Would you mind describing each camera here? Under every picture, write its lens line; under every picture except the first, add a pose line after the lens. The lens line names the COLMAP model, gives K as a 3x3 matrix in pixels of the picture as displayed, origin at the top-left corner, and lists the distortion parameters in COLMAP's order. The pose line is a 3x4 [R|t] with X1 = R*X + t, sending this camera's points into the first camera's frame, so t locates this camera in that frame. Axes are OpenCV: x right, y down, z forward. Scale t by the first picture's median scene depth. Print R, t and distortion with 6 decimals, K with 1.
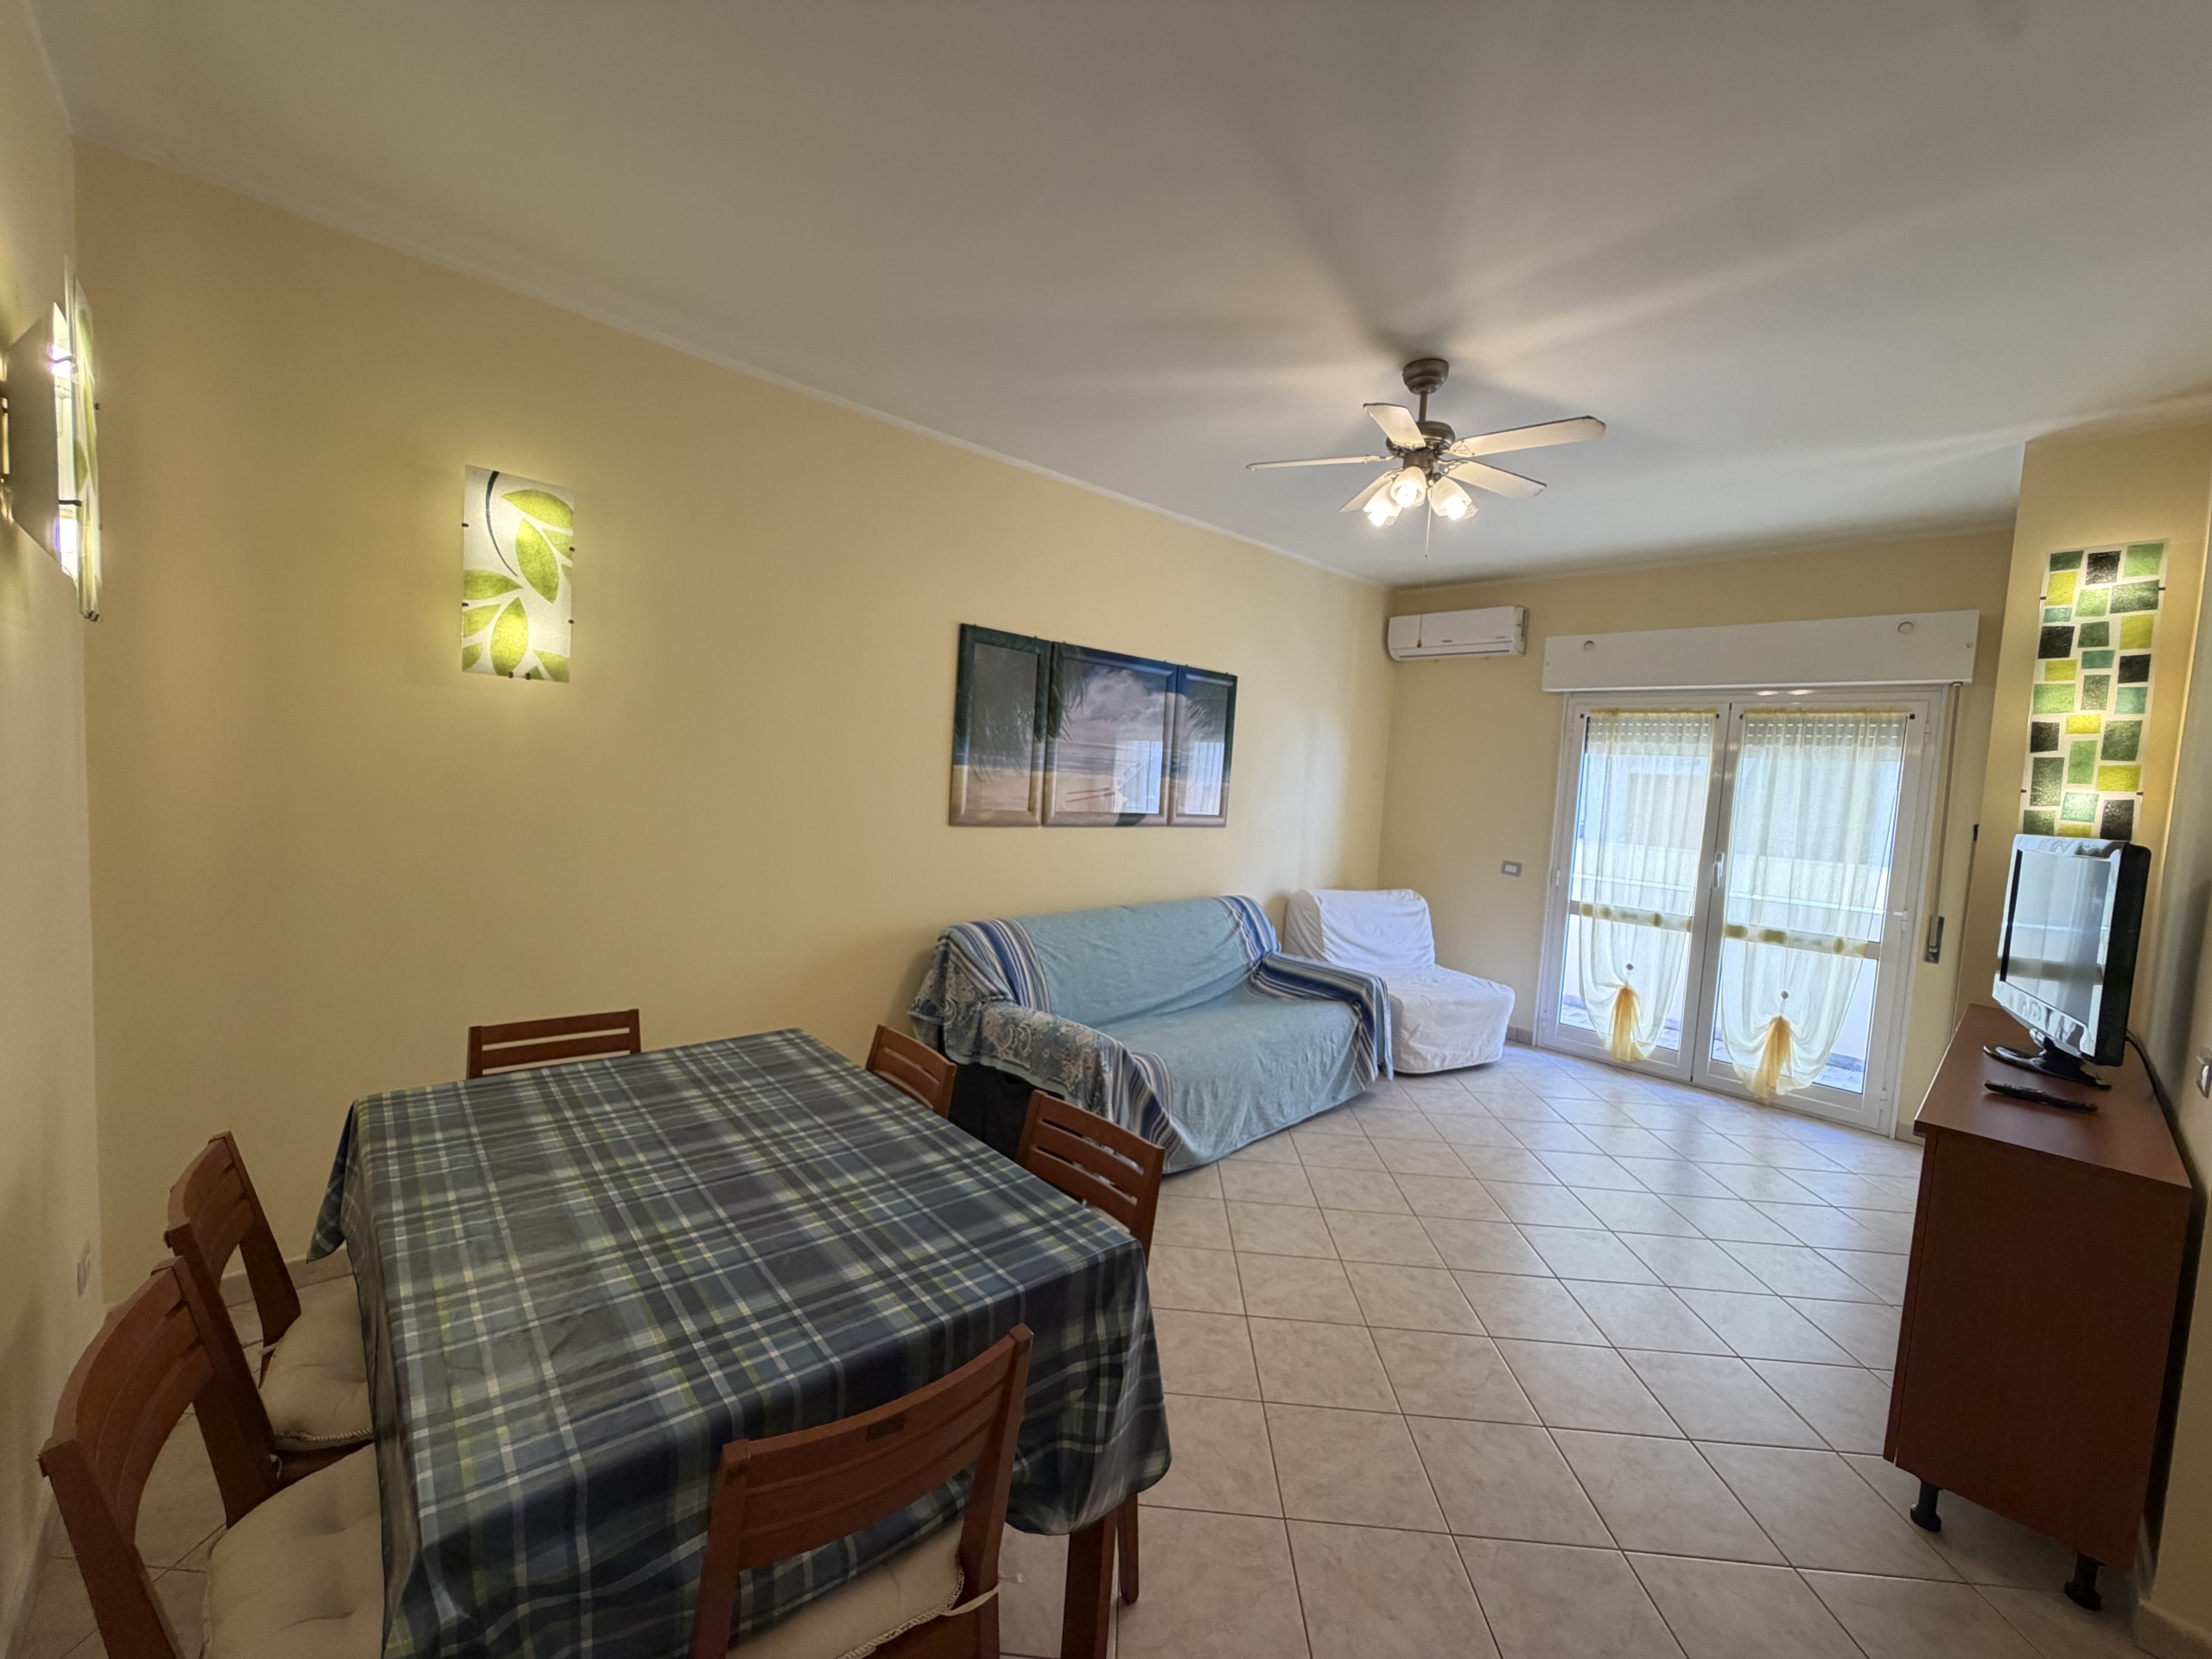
lens RADIAL K [[893.2, 0, 1099.8], [0, 893.2, 837.9], [0, 0, 1]] dist [0.000174, -0.000172]
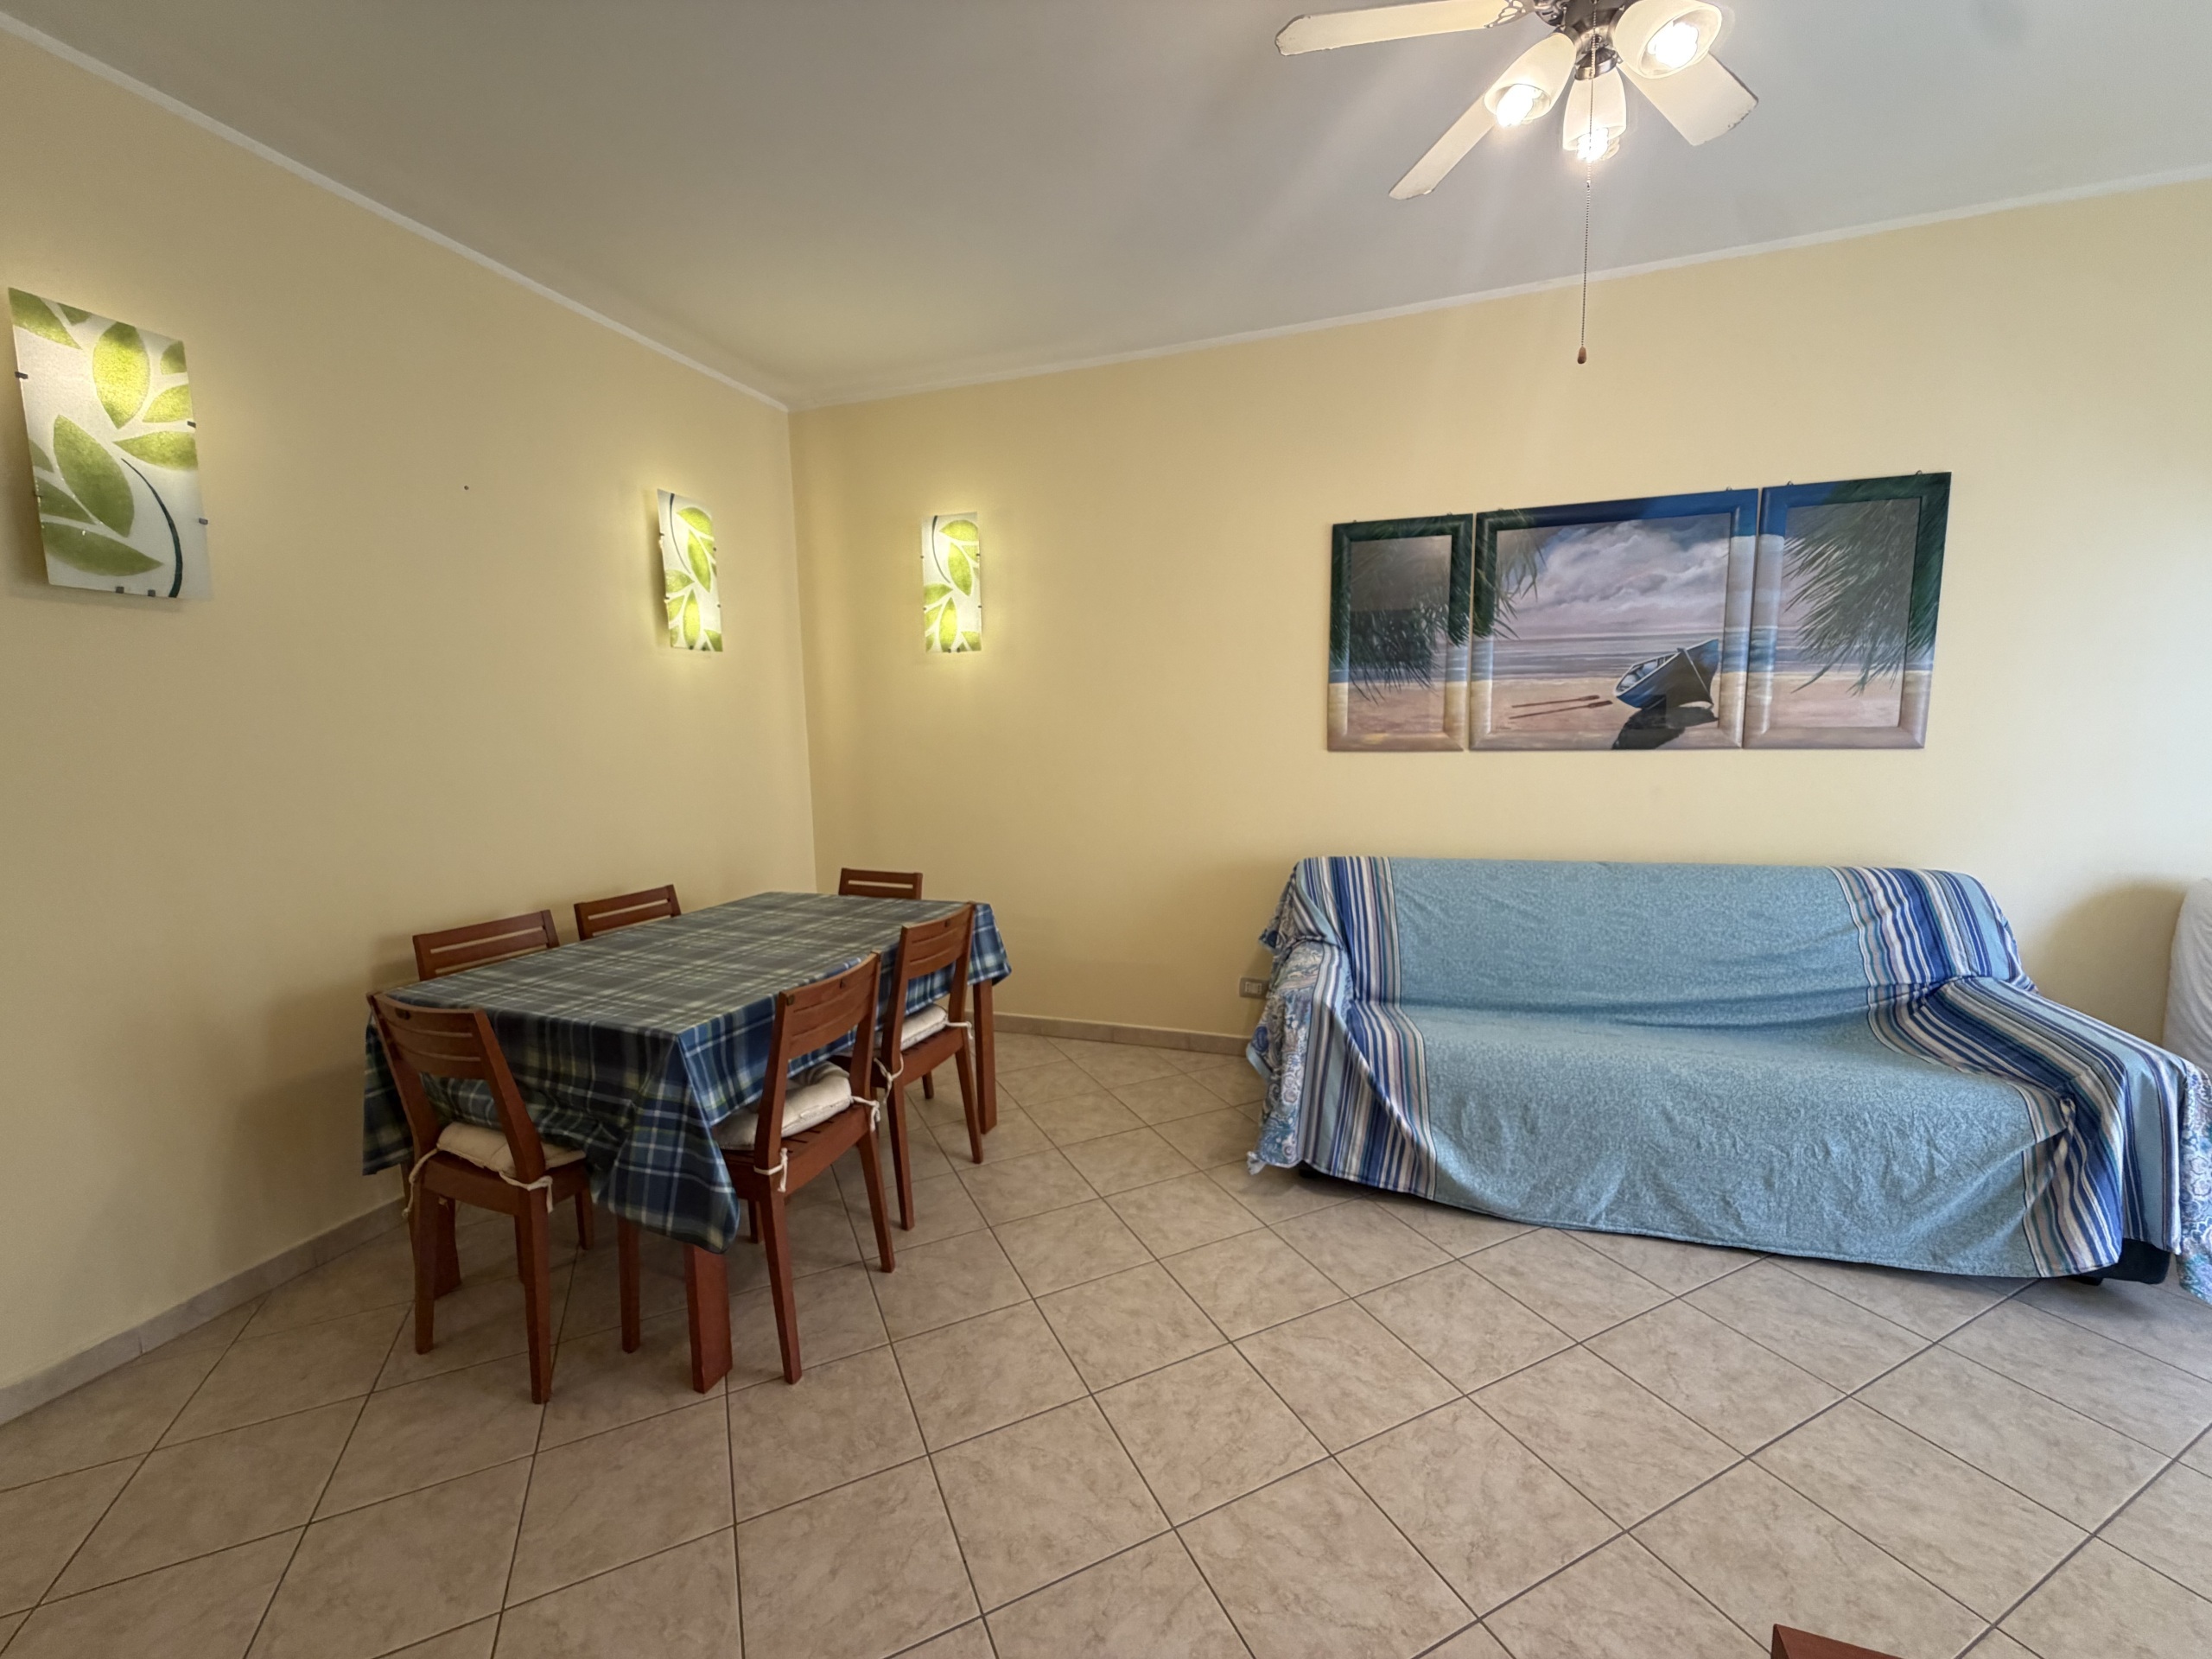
lens RADIAL K [[893.2, 0, 1099.8], [0, 893.2, 837.9], [0, 0, 1]] dist [0.000174, -0.000172]
pose [[0.459949, 0.043385, -0.886885, 0.513496], [-0.022820, 0.999053, 0.037038, 0.044416], [0.887652, 0.003203, 0.460504, 0.351111]]
